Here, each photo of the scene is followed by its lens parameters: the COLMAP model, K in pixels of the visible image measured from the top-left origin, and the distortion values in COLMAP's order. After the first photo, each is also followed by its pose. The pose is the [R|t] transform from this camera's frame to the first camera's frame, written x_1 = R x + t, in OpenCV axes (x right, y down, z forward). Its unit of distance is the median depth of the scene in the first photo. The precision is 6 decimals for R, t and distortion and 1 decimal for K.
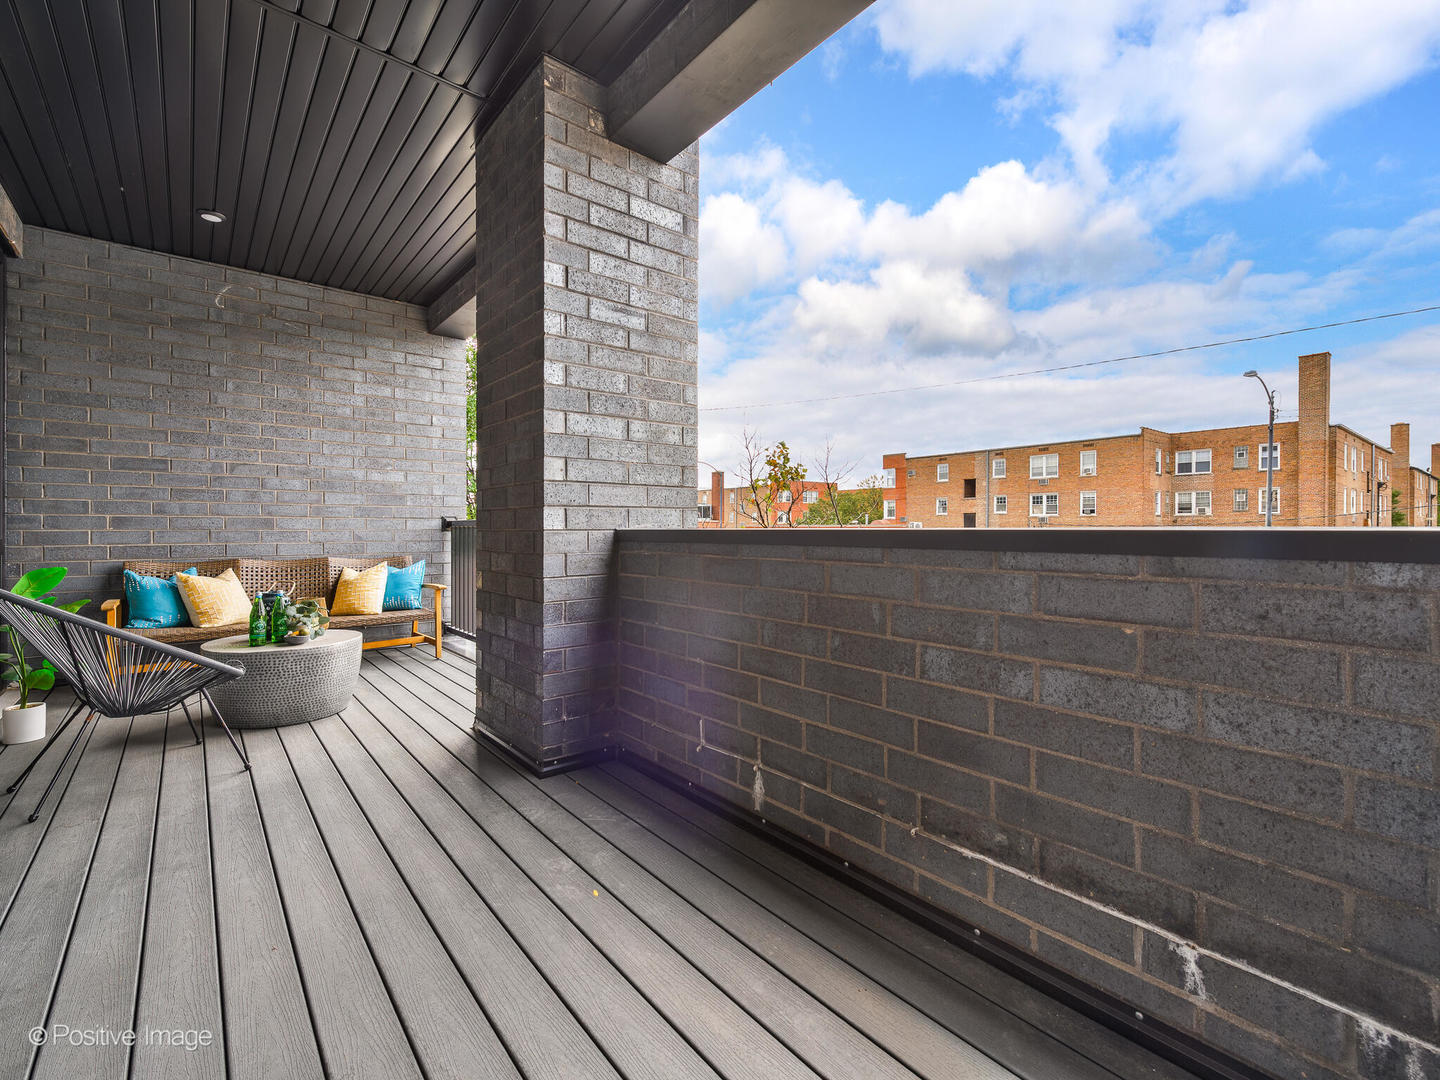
lens RADIAL K [[634.3, 0, 704.5], [0, 634.3, 521.5], [0, 0, 1]] dist [0.002711, -0.000305]
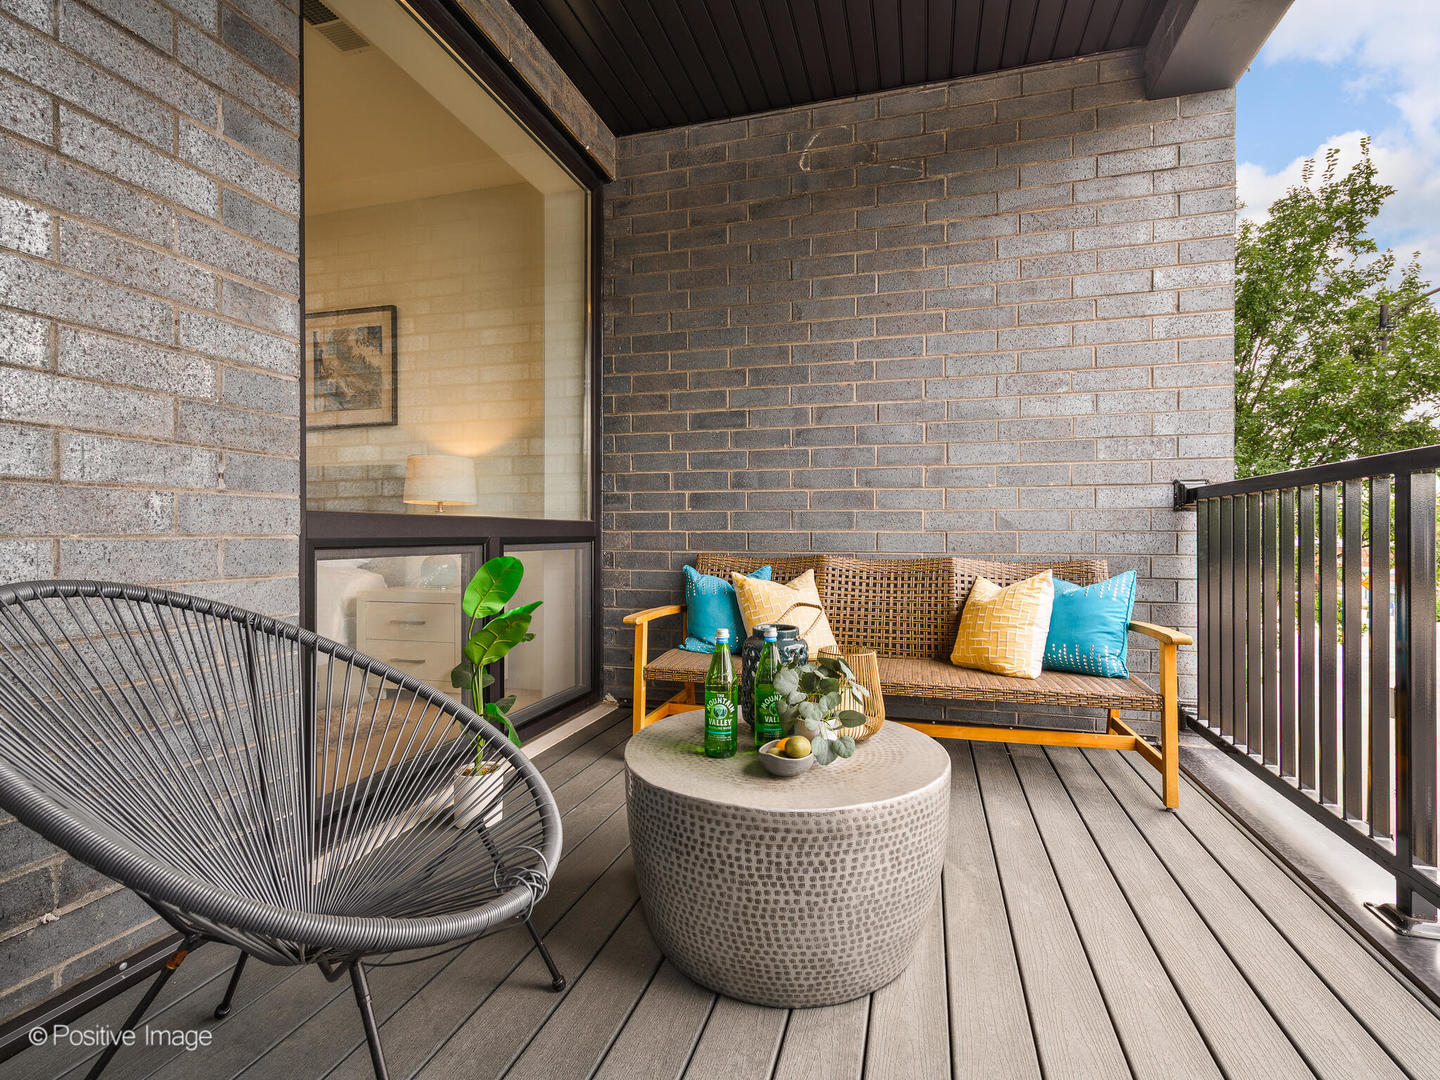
lens RADIAL K [[694.7, 0, 721.4], [0, 694.7, 536.5], [0, 0, 1]] dist [0.004823, 0.000327]
pose [[0.577712, 0.008811, -0.816193, -0.208399], [0.007692, 0.999839, 0.016239, 0.026205], [0.816204, -0.015659, 0.577551, 0.477140]]
